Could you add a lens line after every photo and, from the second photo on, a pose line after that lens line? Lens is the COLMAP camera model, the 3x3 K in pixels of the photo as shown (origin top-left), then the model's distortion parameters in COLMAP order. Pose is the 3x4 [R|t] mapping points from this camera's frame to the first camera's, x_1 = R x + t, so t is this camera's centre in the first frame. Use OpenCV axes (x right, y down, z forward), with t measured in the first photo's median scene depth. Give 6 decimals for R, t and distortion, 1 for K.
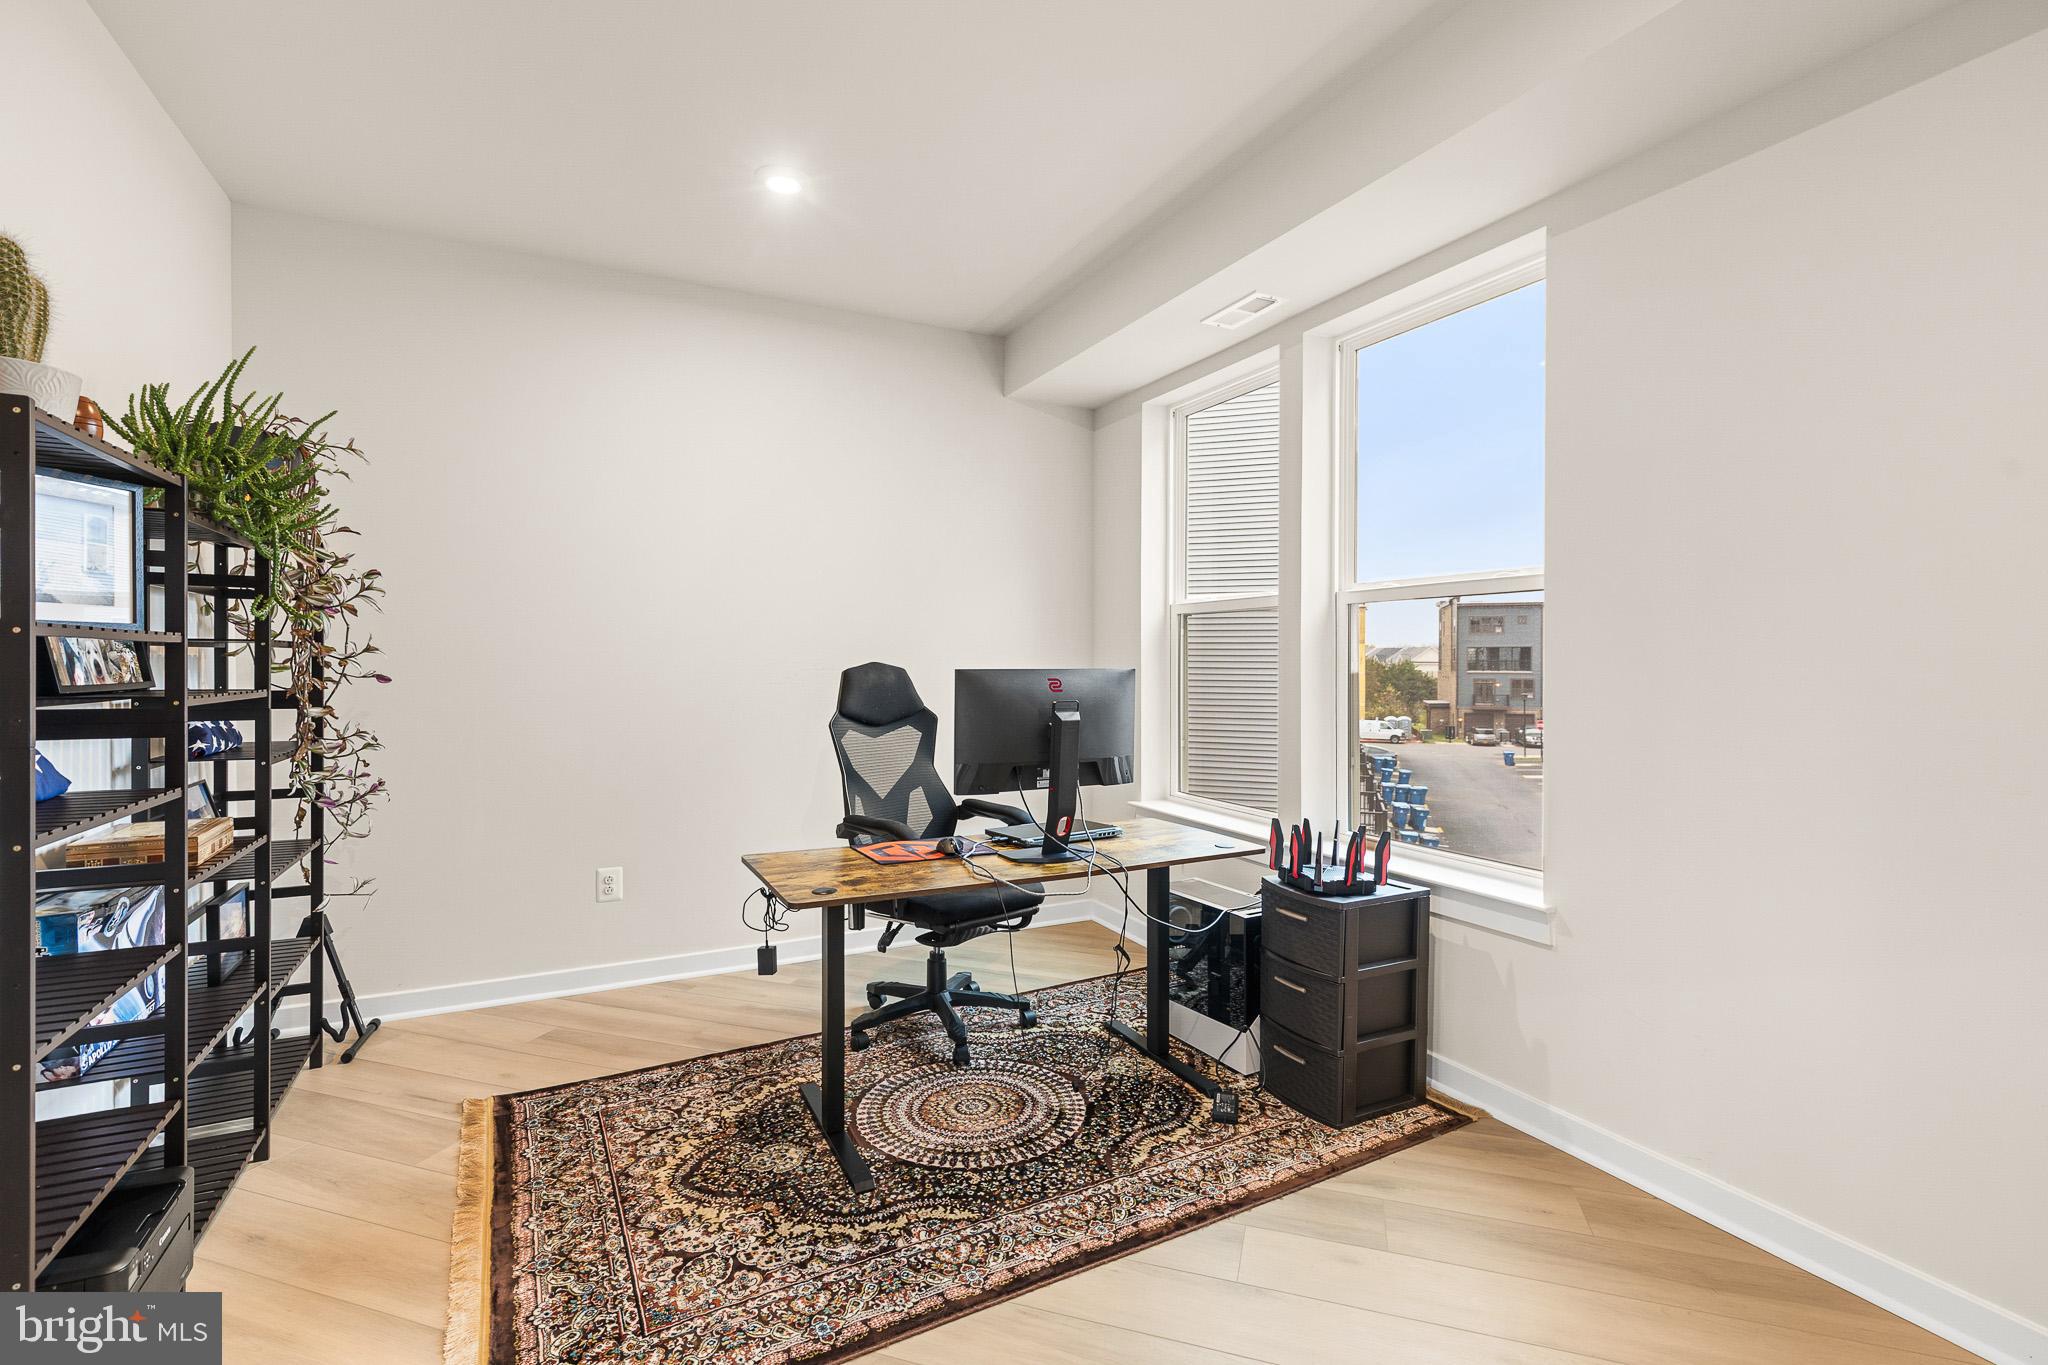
lens RADIAL K [[918.6, 0, 1022.9], [0, 918.6, 668.7], [0, 0, 1]] dist [0.008819, -0.000177]
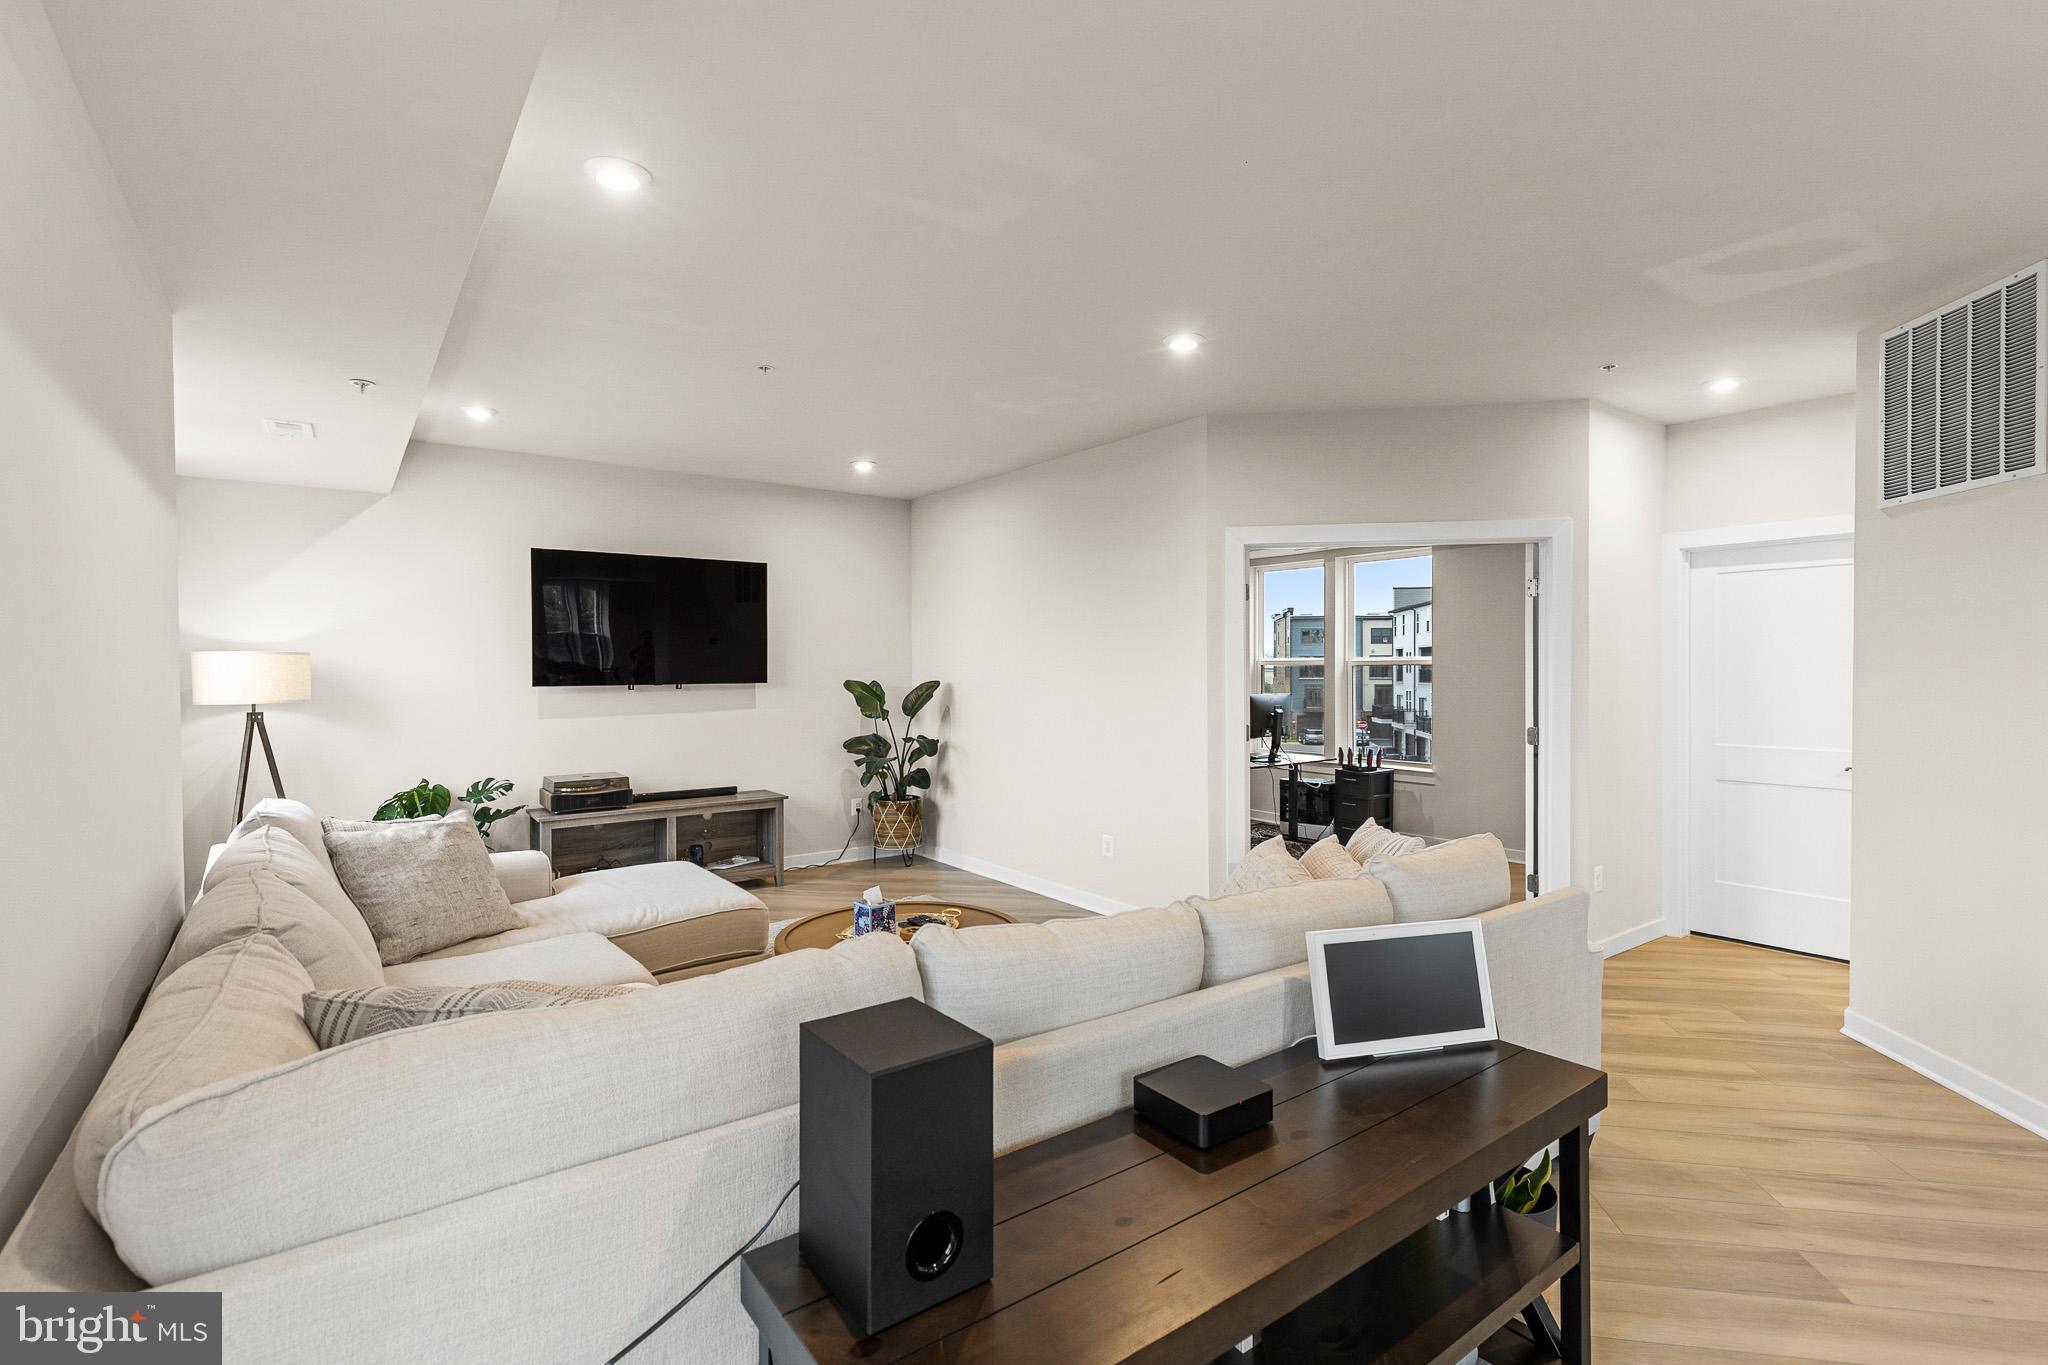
lens RADIAL K [[937.0, 0, 1021.4], [0, 937.0, 677.8], [0, 0, 1]] dist [0.017560, -0.000077]
pose [[0.985461, -0.005212, 0.169822, -1.081424], [0.004794, 0.999984, 0.002868, -0.055339], [-0.169834, -0.002012, 0.985471, -1.525780]]
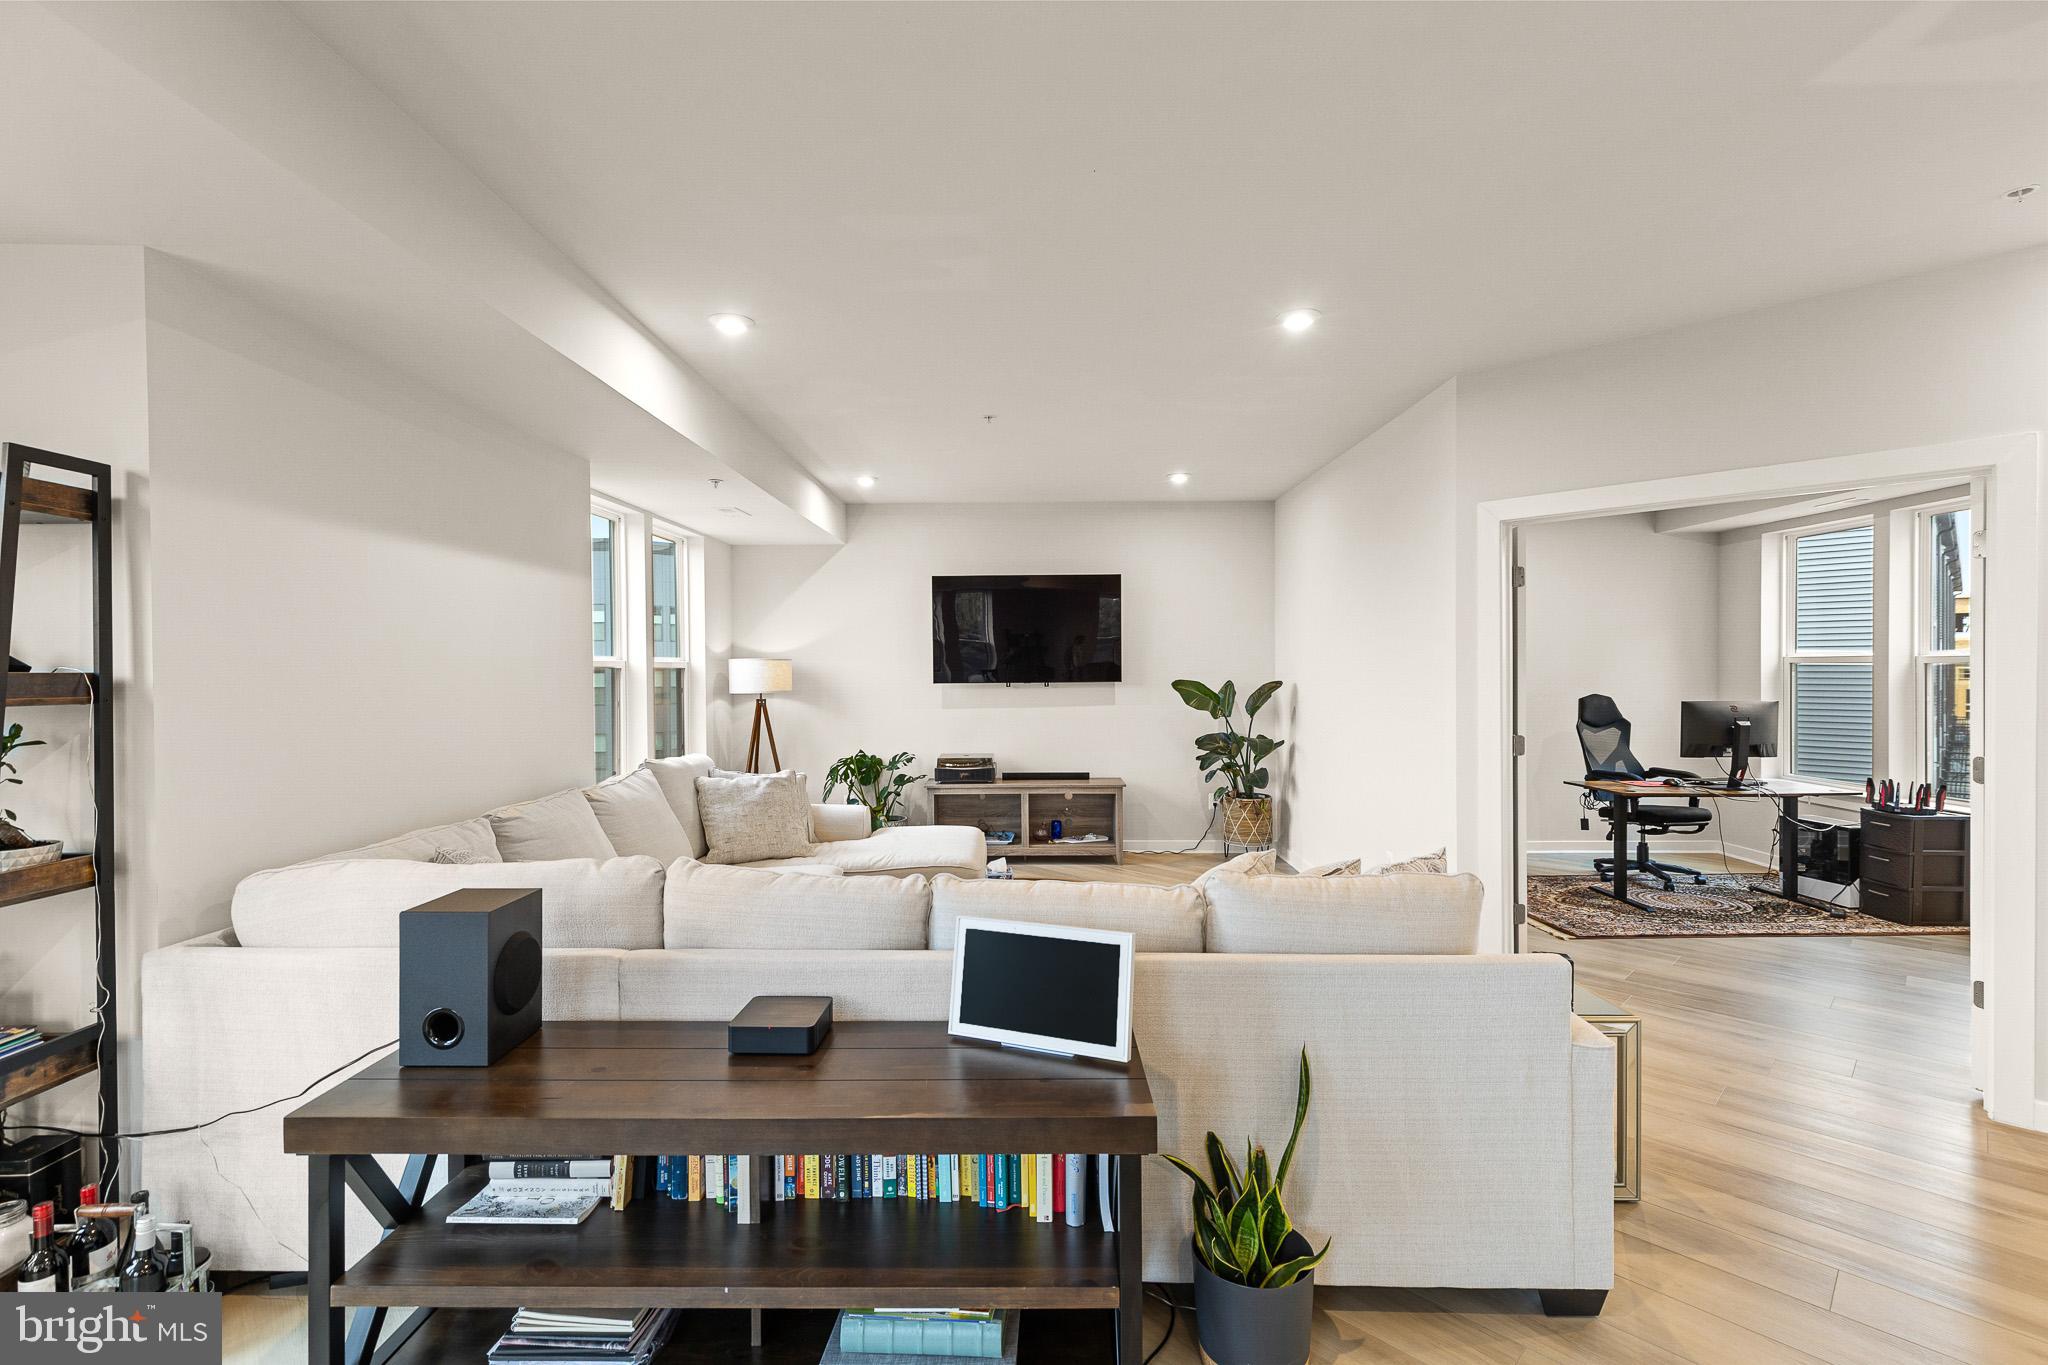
lens RADIAL K [[915.5, 0, 1024.0], [0, 915.5, 682.5], [0, 0, 1]] dist [0.007210, -0.000706]
pose [[0.890936, 0.000984, -0.454127, -0.421748], [0.001712, 0.999983, 0.005525, -0.051960], [0.454125, -0.005700, 0.890920, -1.498637]]
